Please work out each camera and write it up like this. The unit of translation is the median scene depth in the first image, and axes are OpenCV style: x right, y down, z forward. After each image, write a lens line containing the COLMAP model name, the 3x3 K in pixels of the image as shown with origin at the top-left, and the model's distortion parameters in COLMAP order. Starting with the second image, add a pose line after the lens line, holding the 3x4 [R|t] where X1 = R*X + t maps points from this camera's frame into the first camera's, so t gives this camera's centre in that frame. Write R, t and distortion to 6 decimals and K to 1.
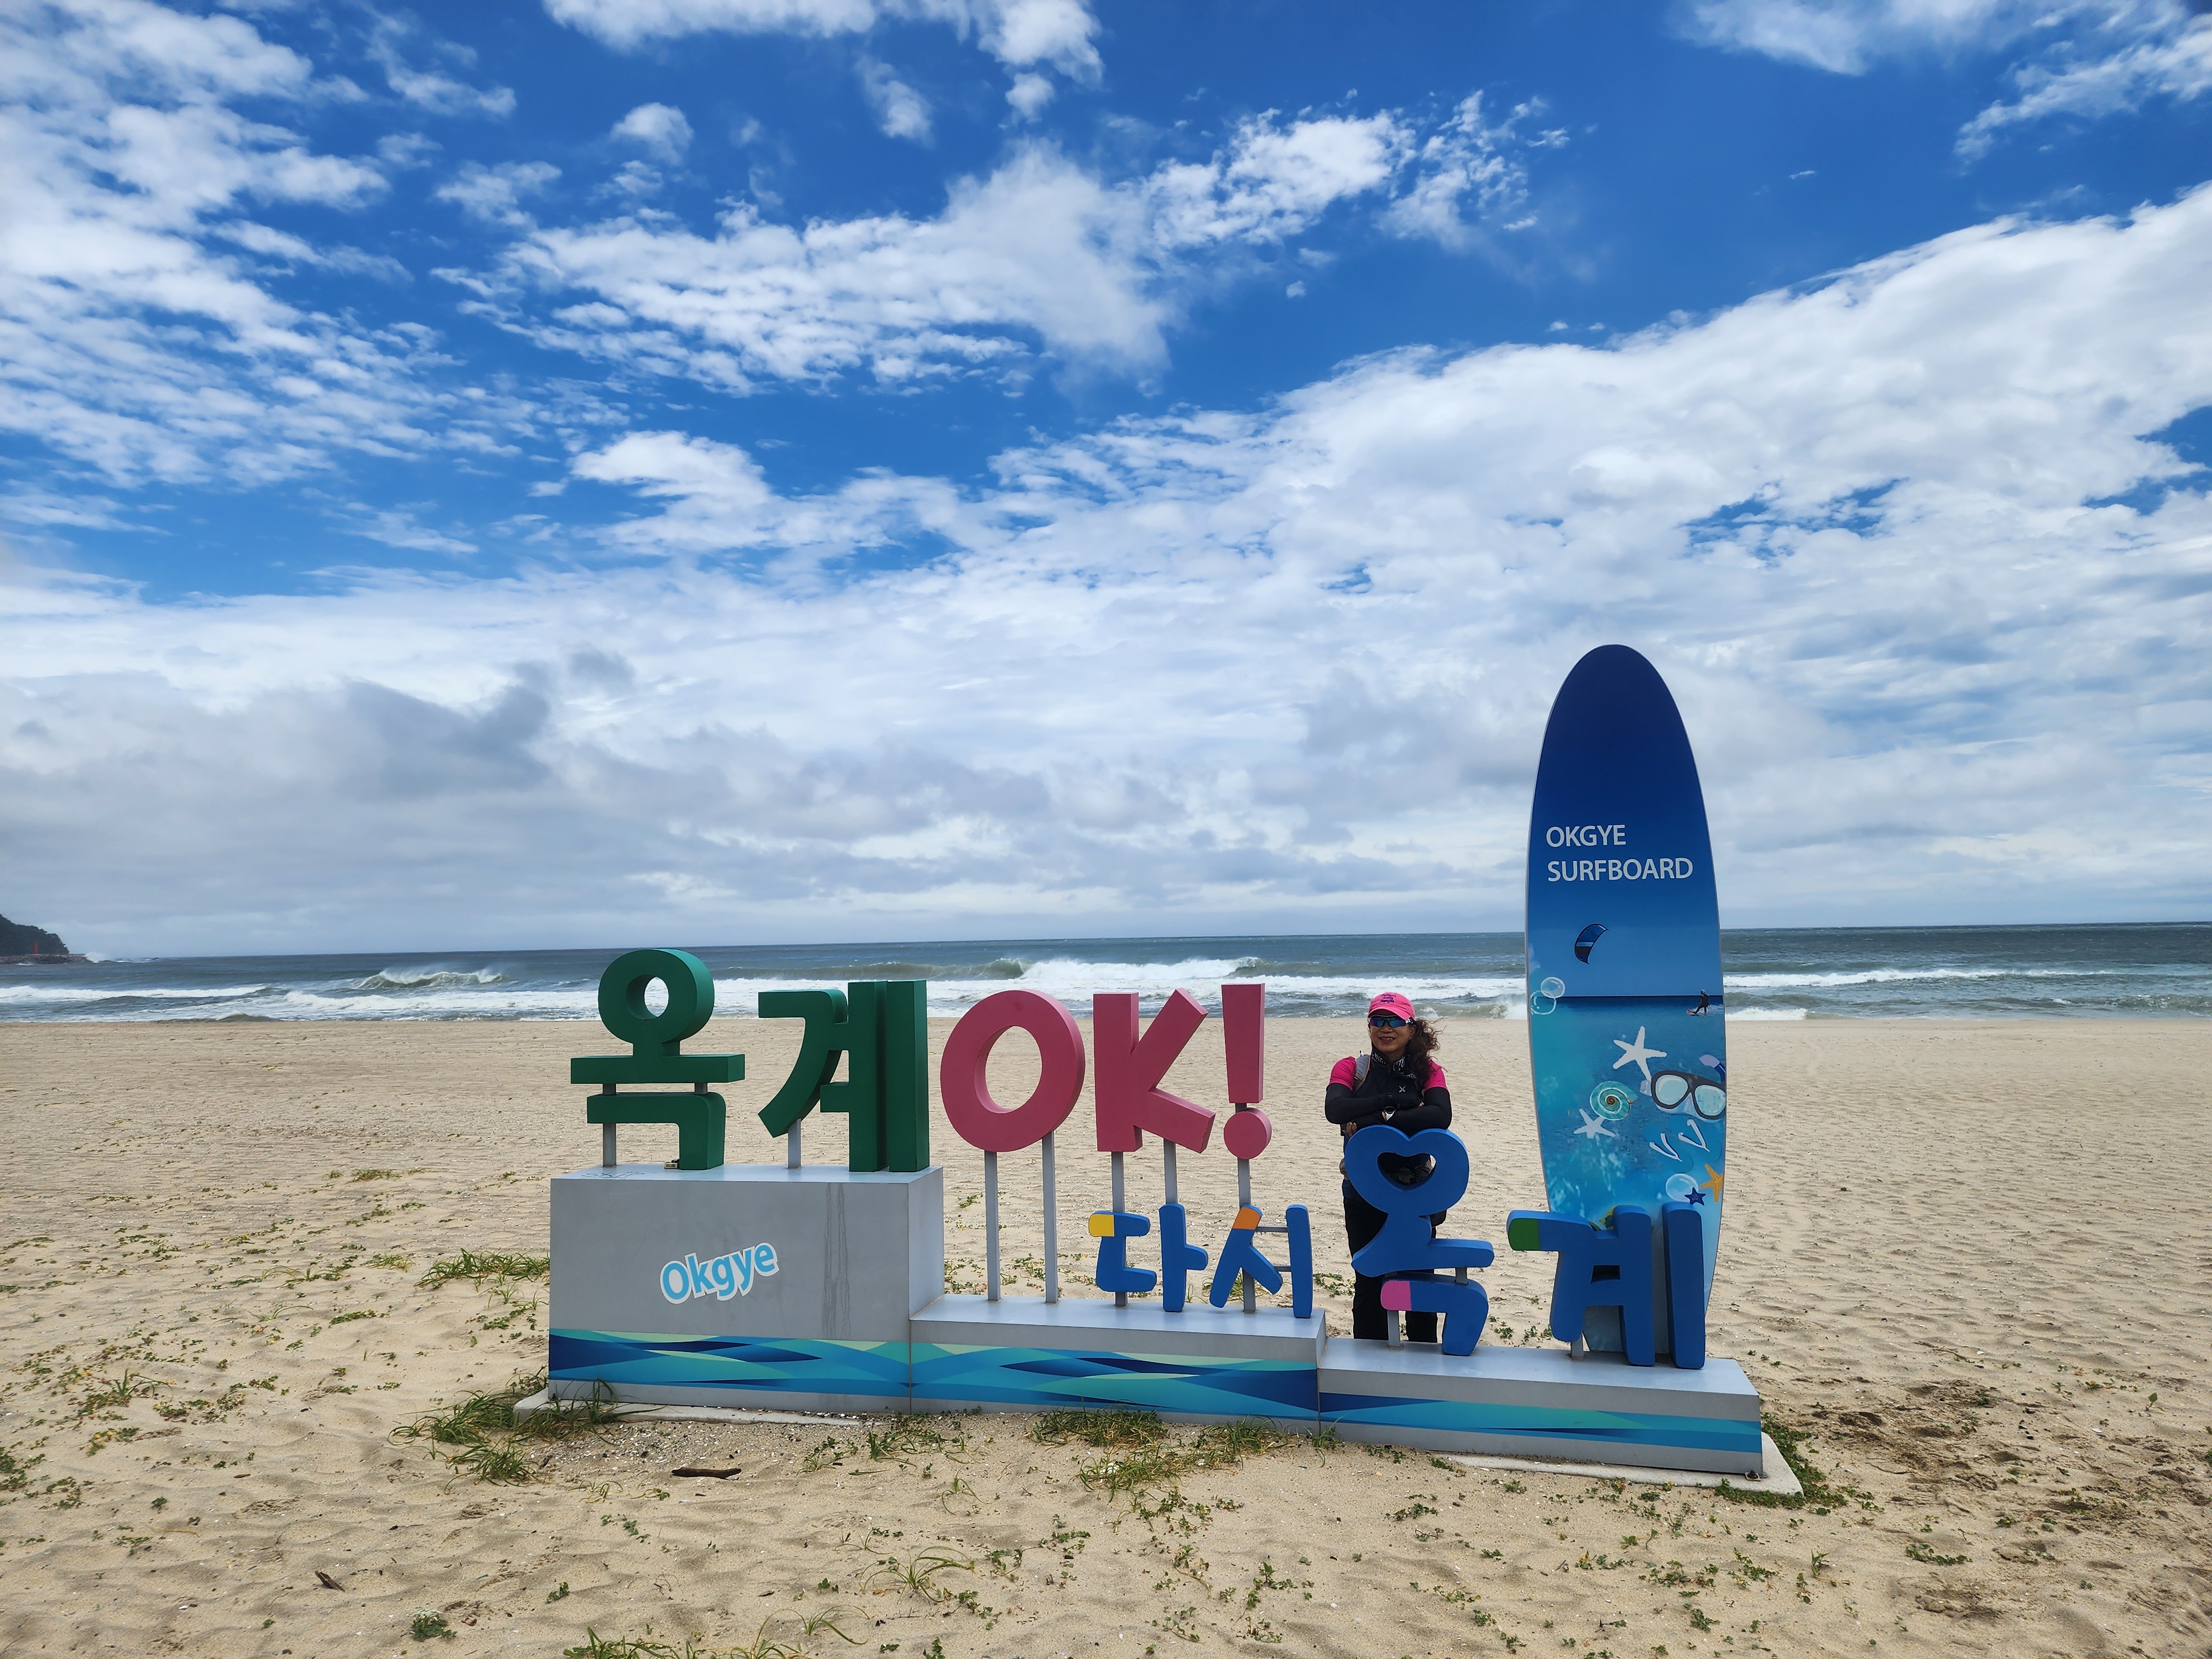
lens RADIAL K [[1483.5, 0, 1102.7], [0, 1483.5, 838.7], [0, 0, 1]] dist [0.073622, -0.069607]
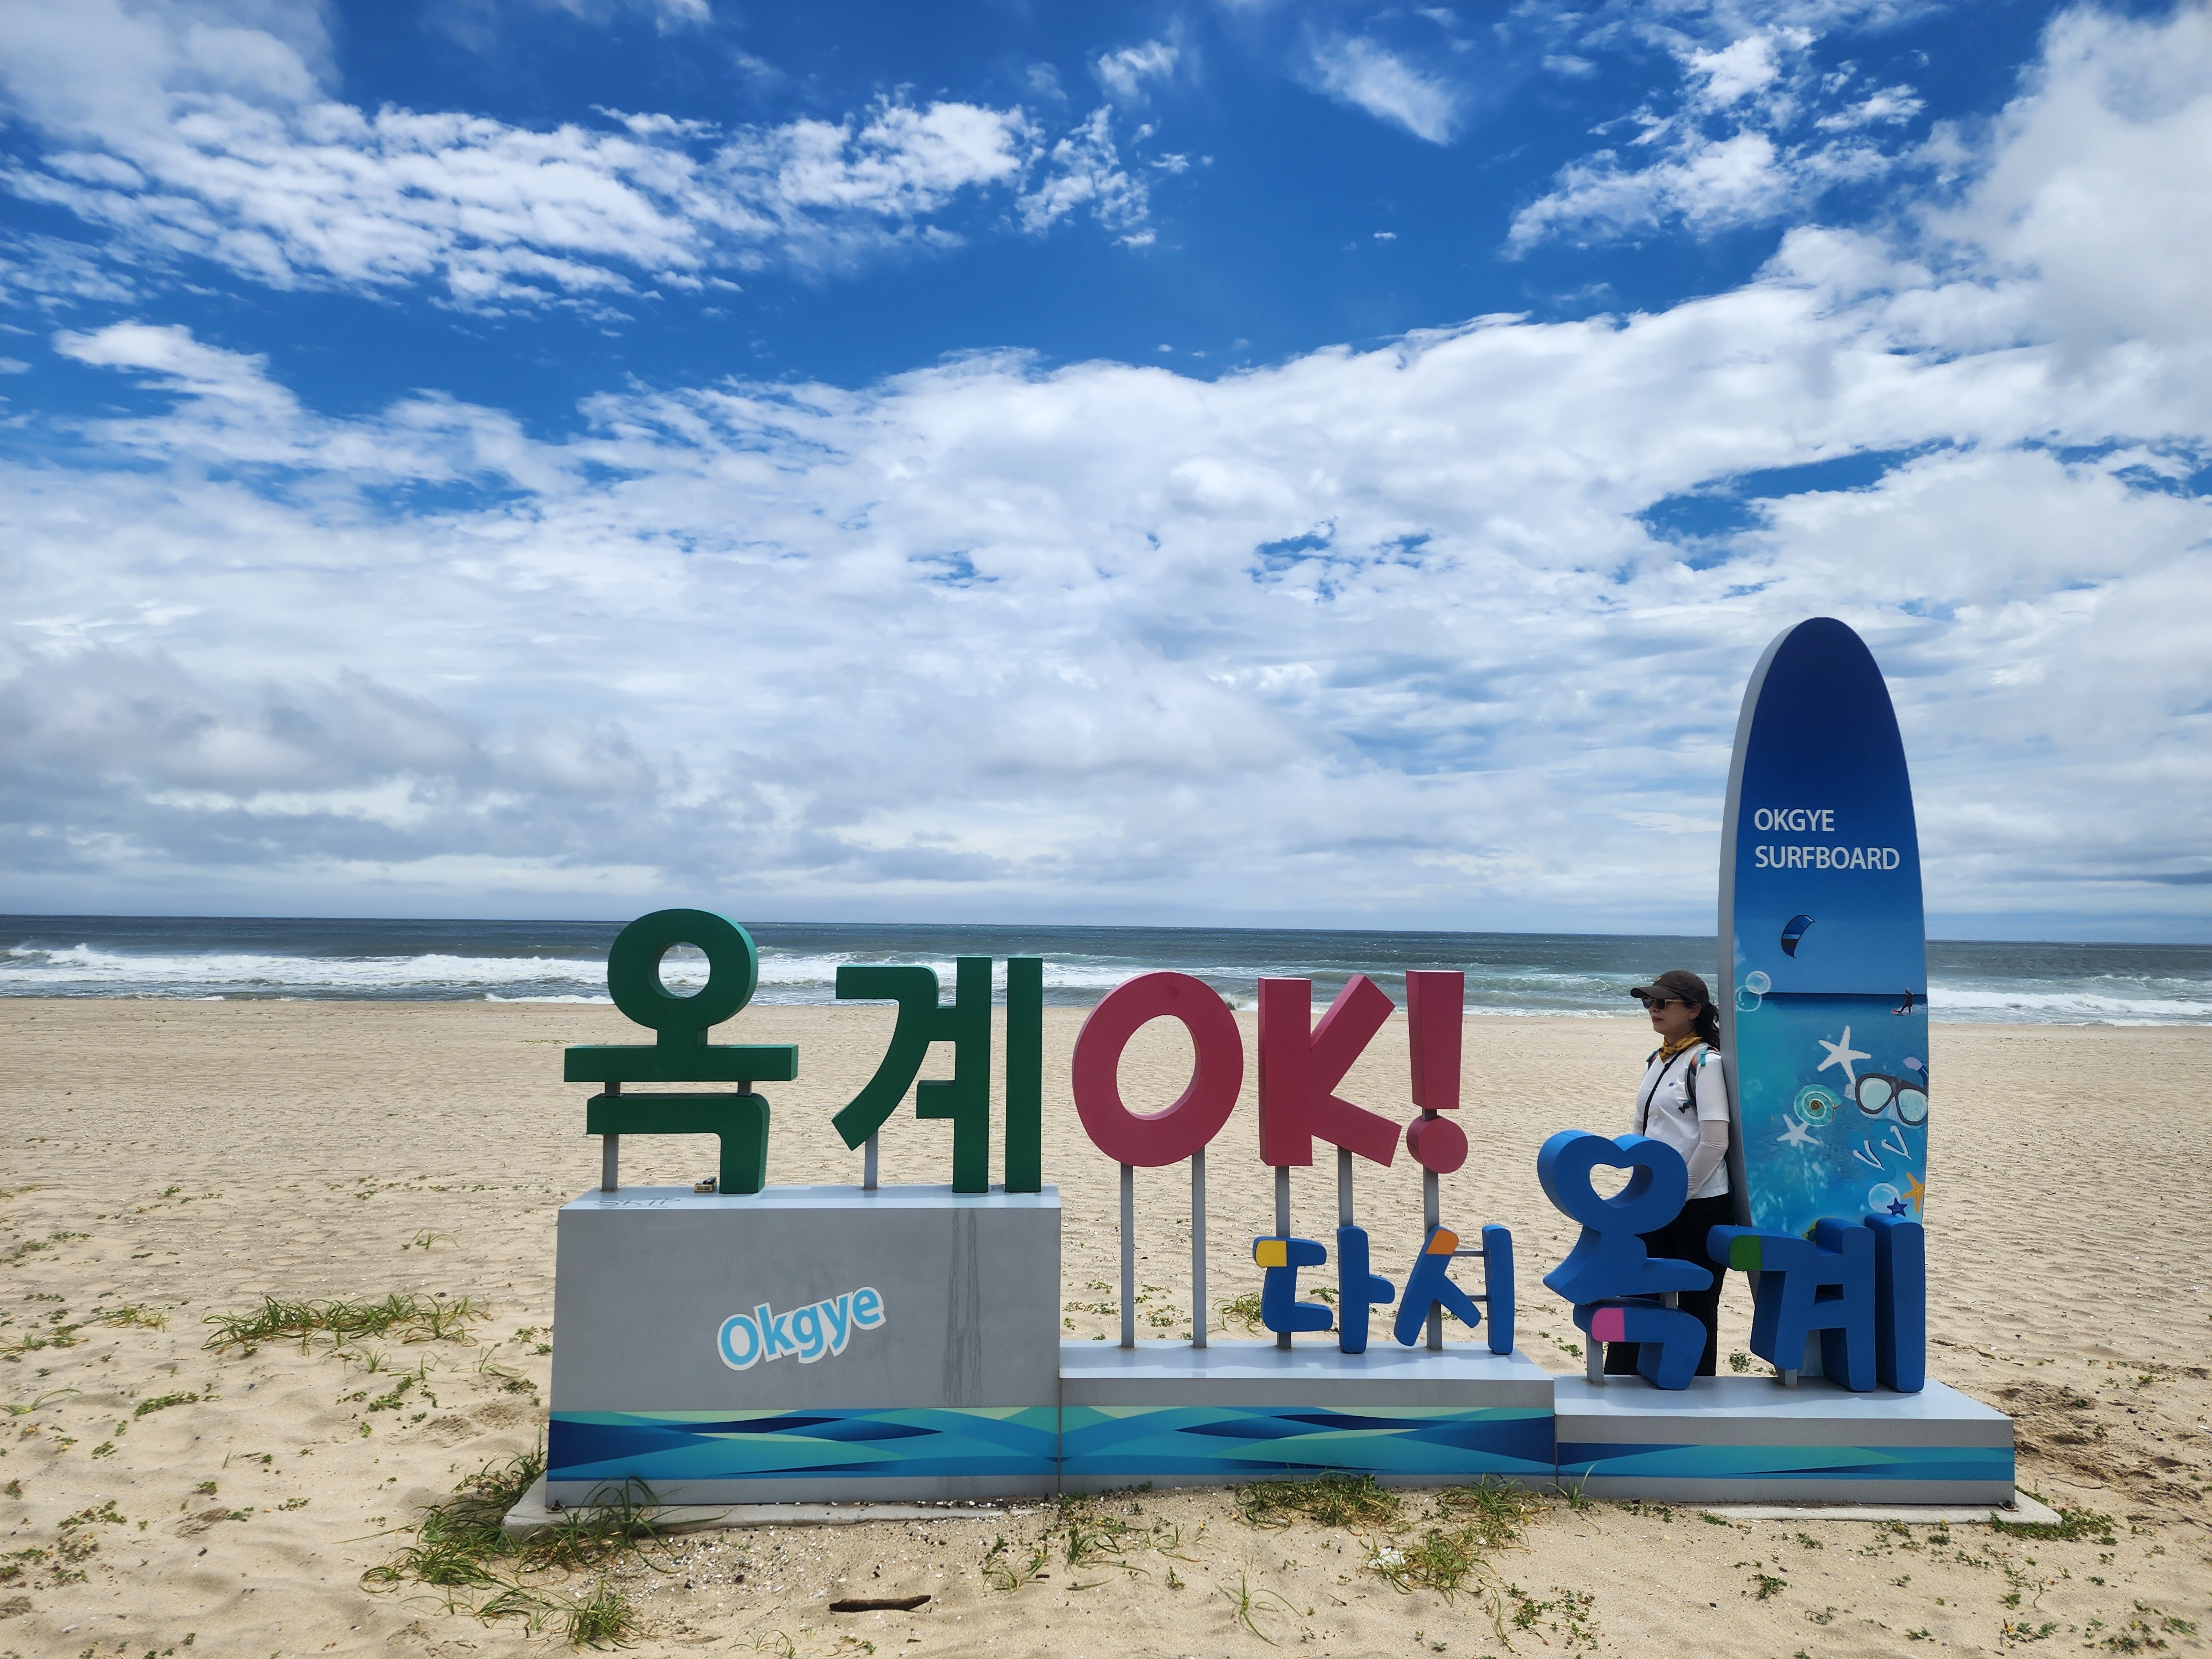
lens RADIAL K [[1487.9, 0, 1099.7], [0, 1487.9, 832.0], [0, 0, 1]] dist [0.084486, -0.075844]
pose [[0.959180, 0.048242, 0.278651, -0.335646], [-0.049356, 0.998777, -0.003019, 0.028465], [-0.278455, -0.010857, 0.960388, 0.211743]]
